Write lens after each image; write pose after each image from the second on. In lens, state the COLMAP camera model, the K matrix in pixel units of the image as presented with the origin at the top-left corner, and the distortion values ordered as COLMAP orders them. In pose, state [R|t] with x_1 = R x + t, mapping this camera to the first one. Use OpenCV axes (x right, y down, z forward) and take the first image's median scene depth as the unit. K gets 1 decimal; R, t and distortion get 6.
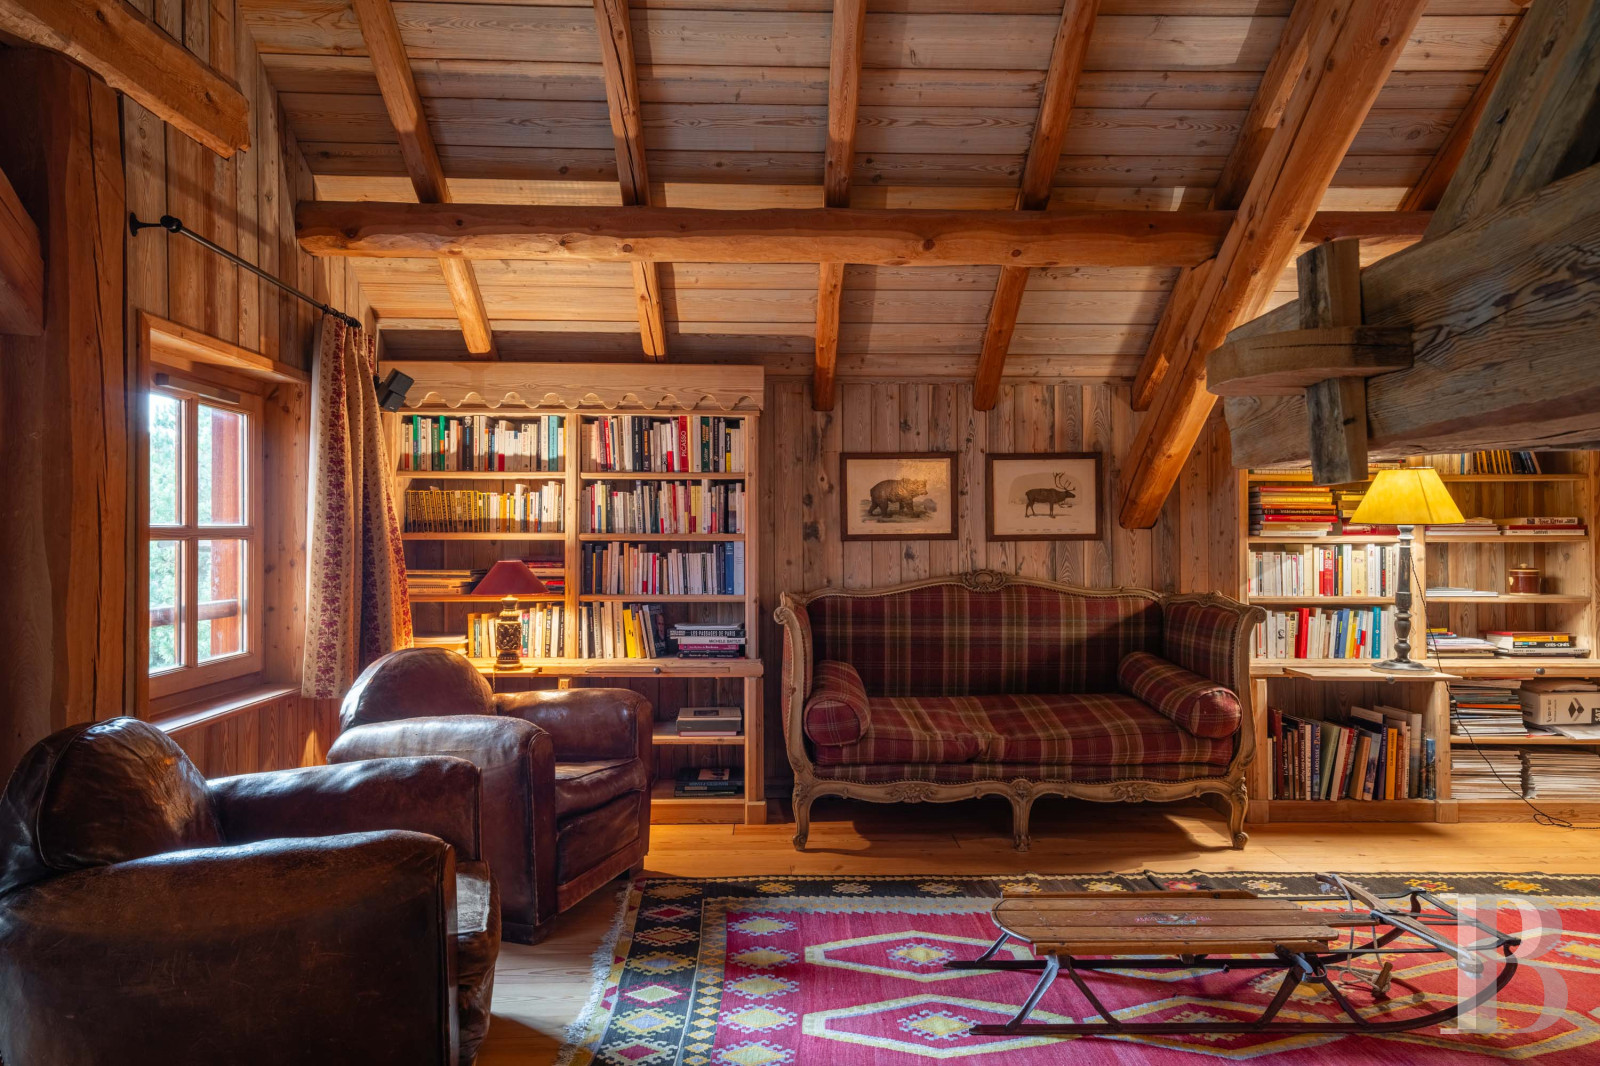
lens RADIAL K [[997.6, 0, 797.7], [0, 997.6, 534.3], [0, 0, 1]] dist [0.021996, 0.000423]
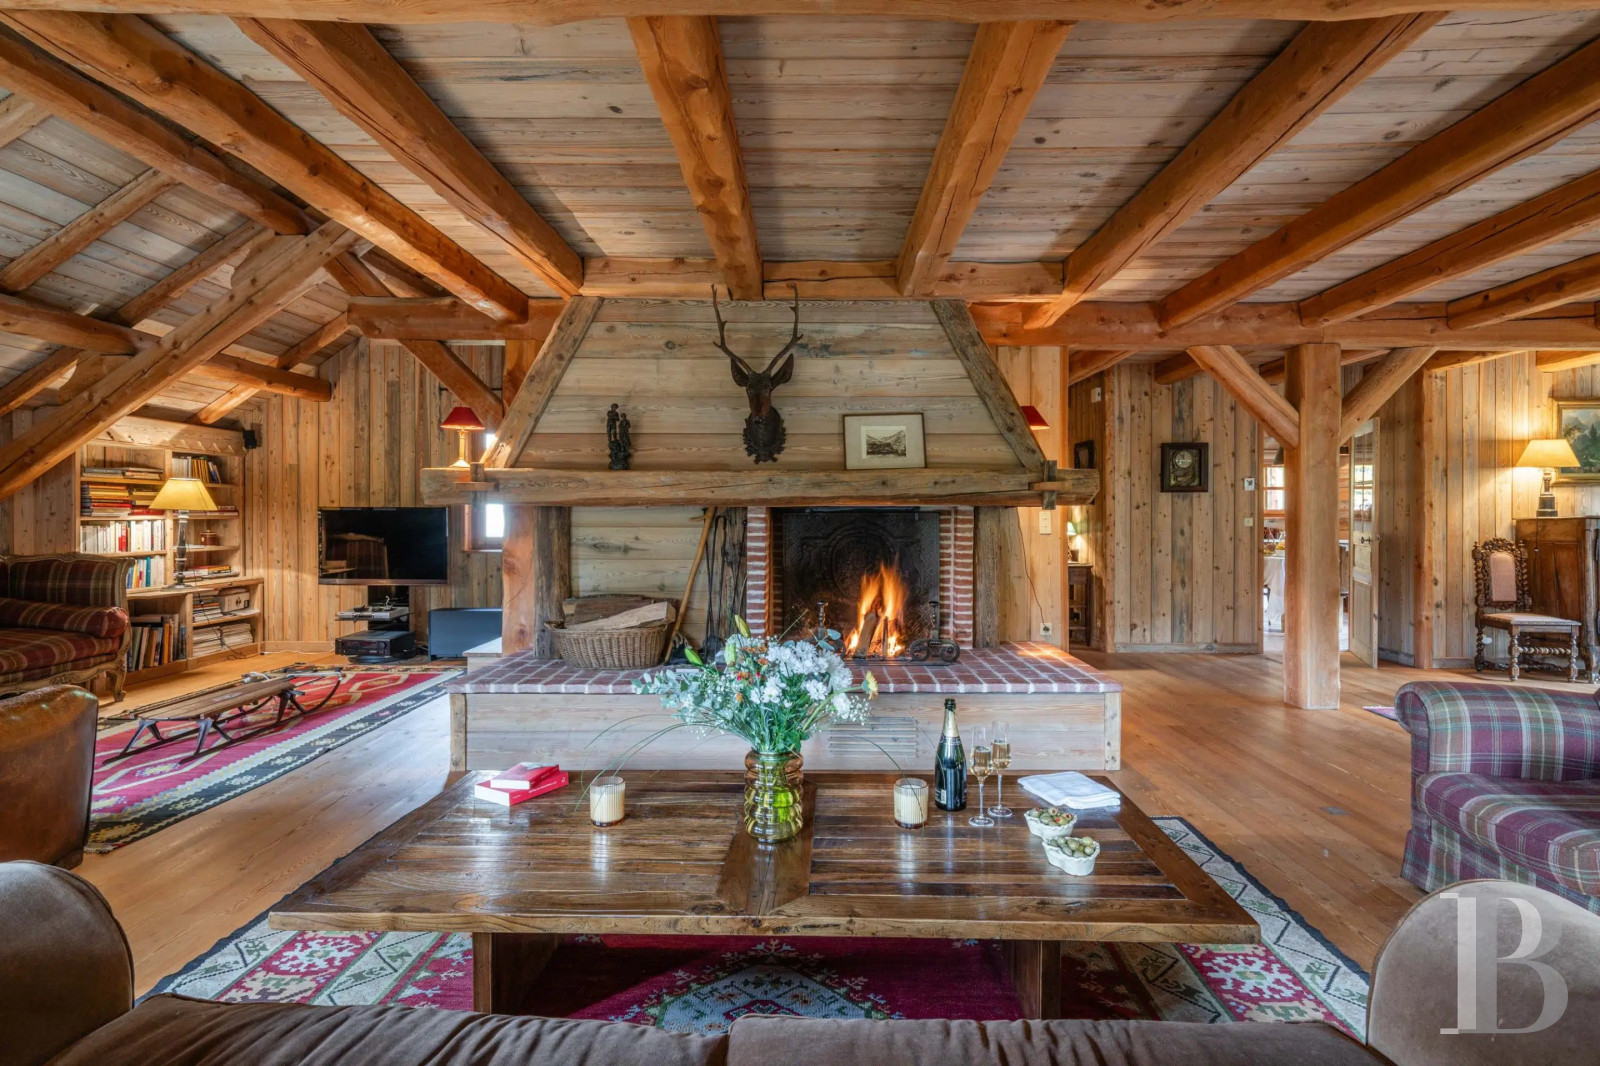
lens RADIAL K [[754.2, 0, 804.8], [0, 754.2, 519.1], [0, 0, 1]] dist [-0.005027, -0.000765]
pose [[0.020191, -0.005417, 0.999781, -0.704368], [-0.006803, 0.999961, 0.005556, -0.007725], [-0.999773, -0.006914, 0.020153, -0.156175]]
